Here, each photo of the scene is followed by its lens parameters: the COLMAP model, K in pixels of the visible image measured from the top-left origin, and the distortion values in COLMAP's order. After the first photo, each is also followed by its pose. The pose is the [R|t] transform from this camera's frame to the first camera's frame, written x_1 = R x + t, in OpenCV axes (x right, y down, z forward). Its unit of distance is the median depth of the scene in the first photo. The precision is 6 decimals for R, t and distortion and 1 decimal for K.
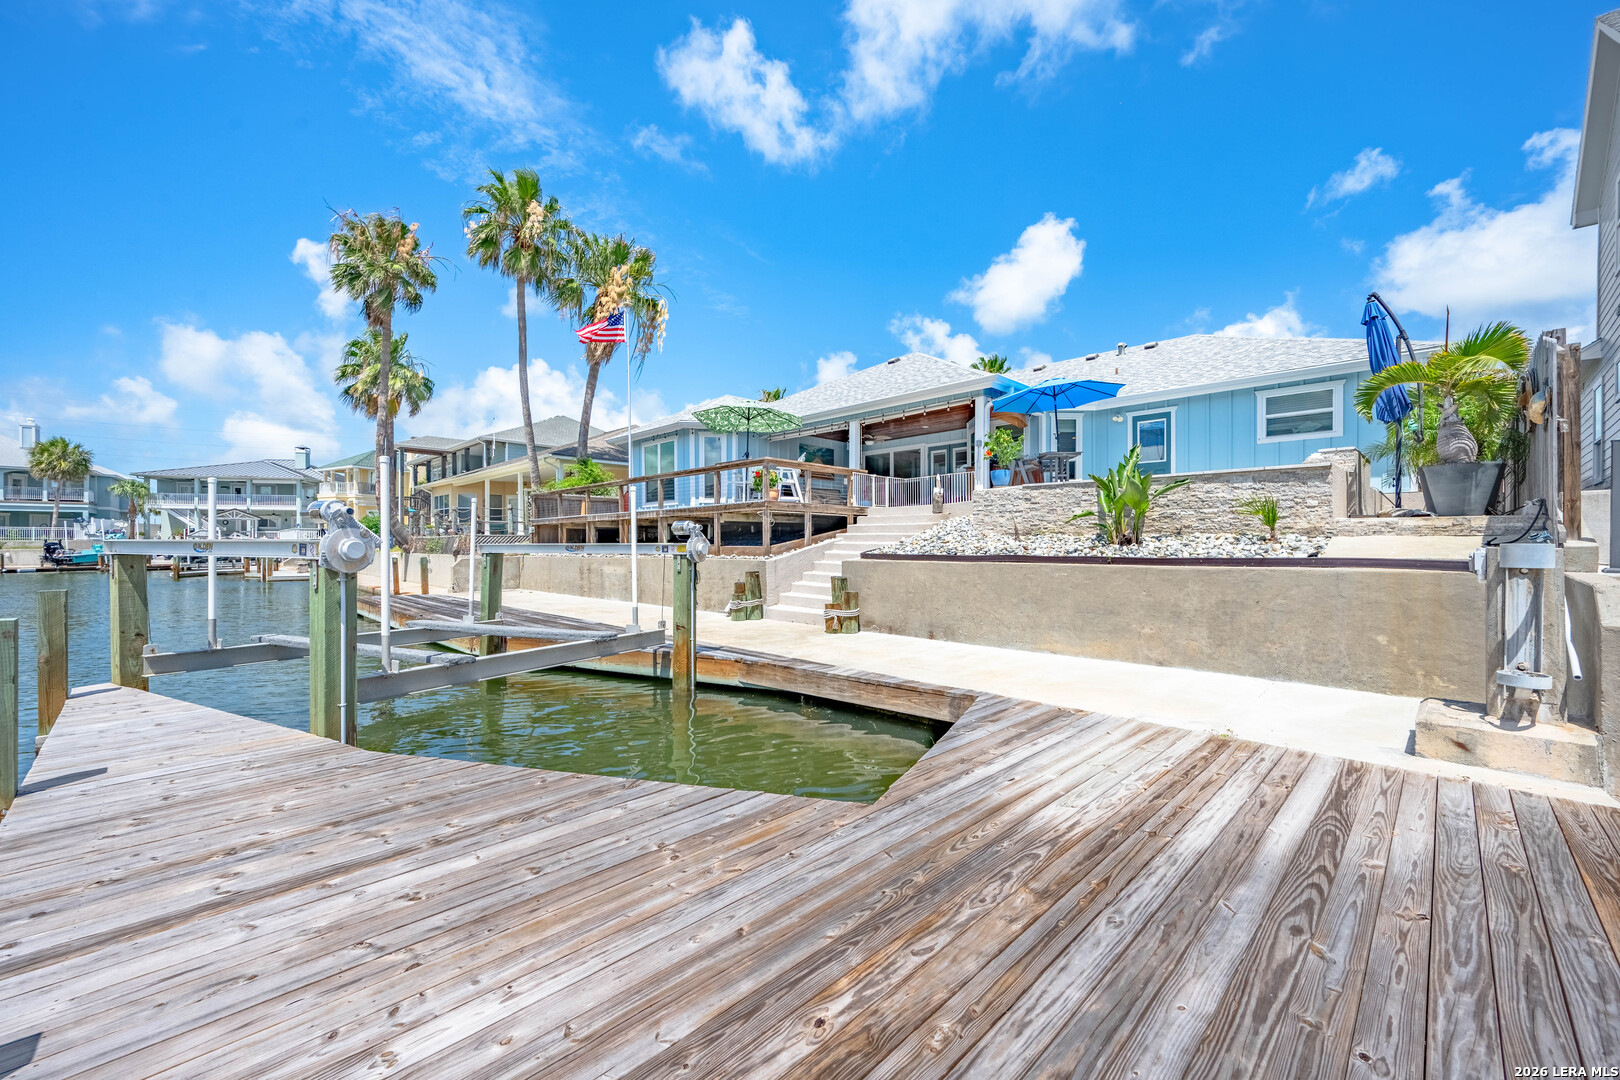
lens RADIAL K [[642.7, 0, 815.6], [0, 642.7, 545.5], [0, 0, 1]] dist [-0.002910, 0.000547]
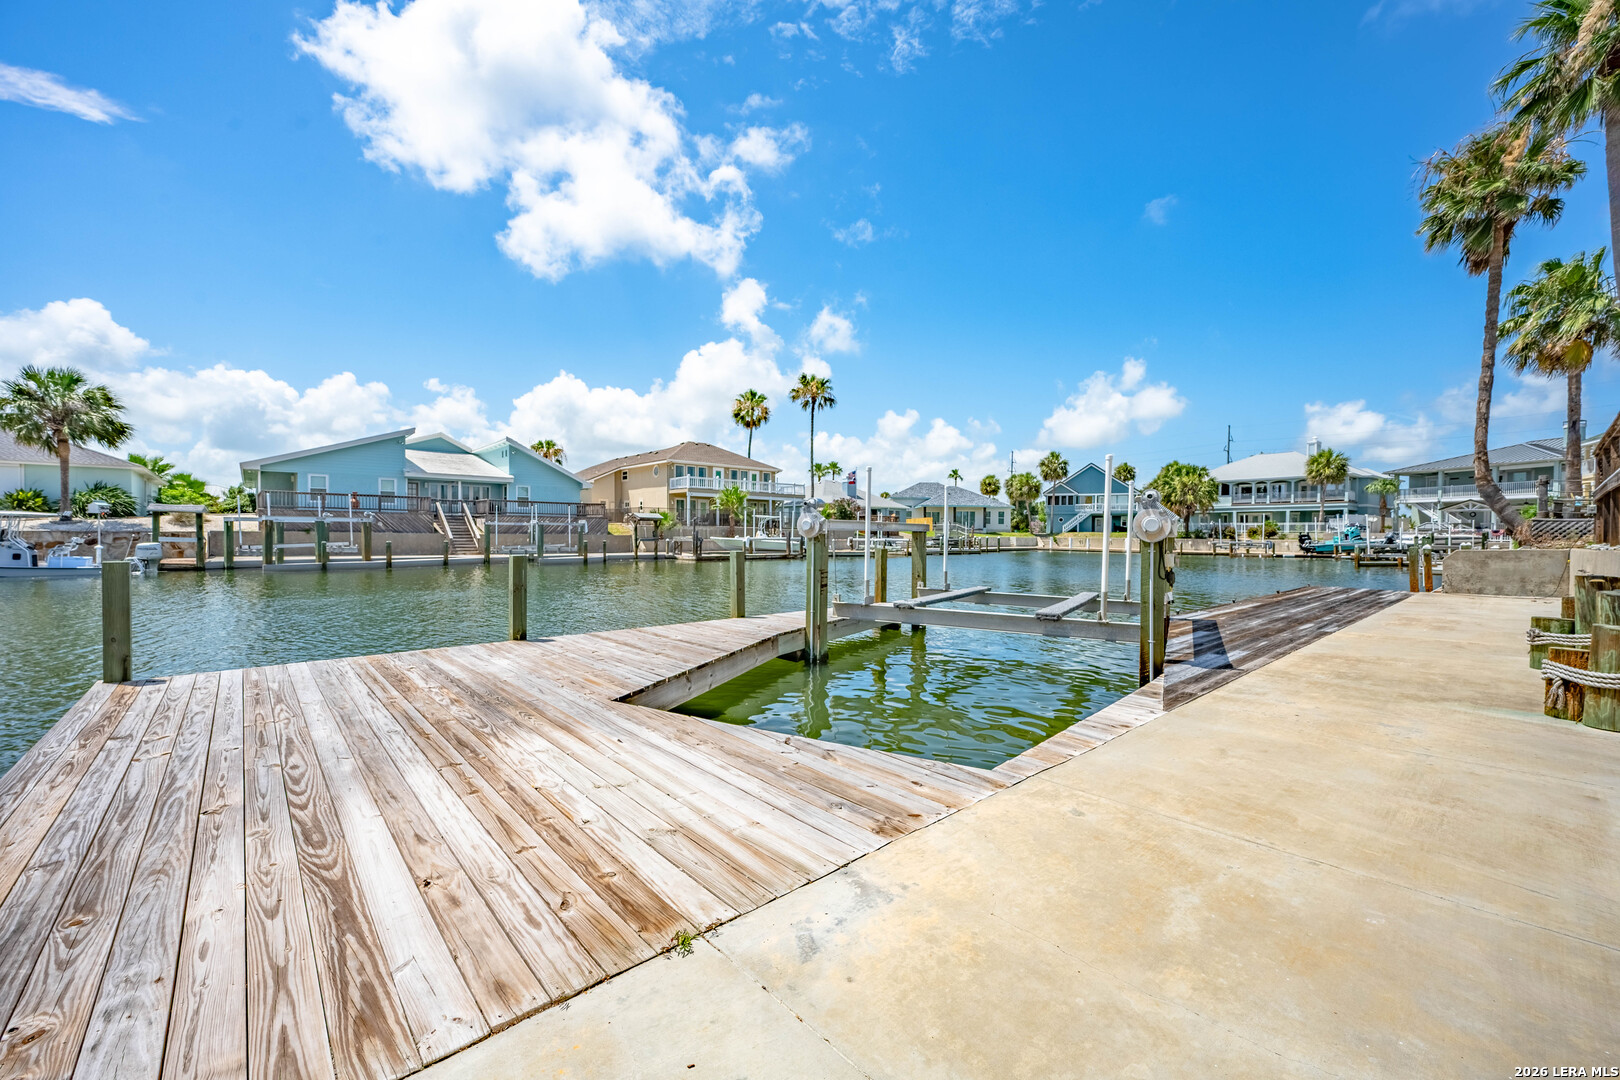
lens RADIAL K [[642.7, 0, 821.8], [0, 642.7, 541.8], [0, 0, 1]] dist [-0.002910, 0.000547]
pose [[-0.056246, 0.006913, -0.998393, 1.388670], [-0.004383, 0.999965, 0.007171, 0.050634], [0.998407, 0.004780, -0.056214, 1.481755]]
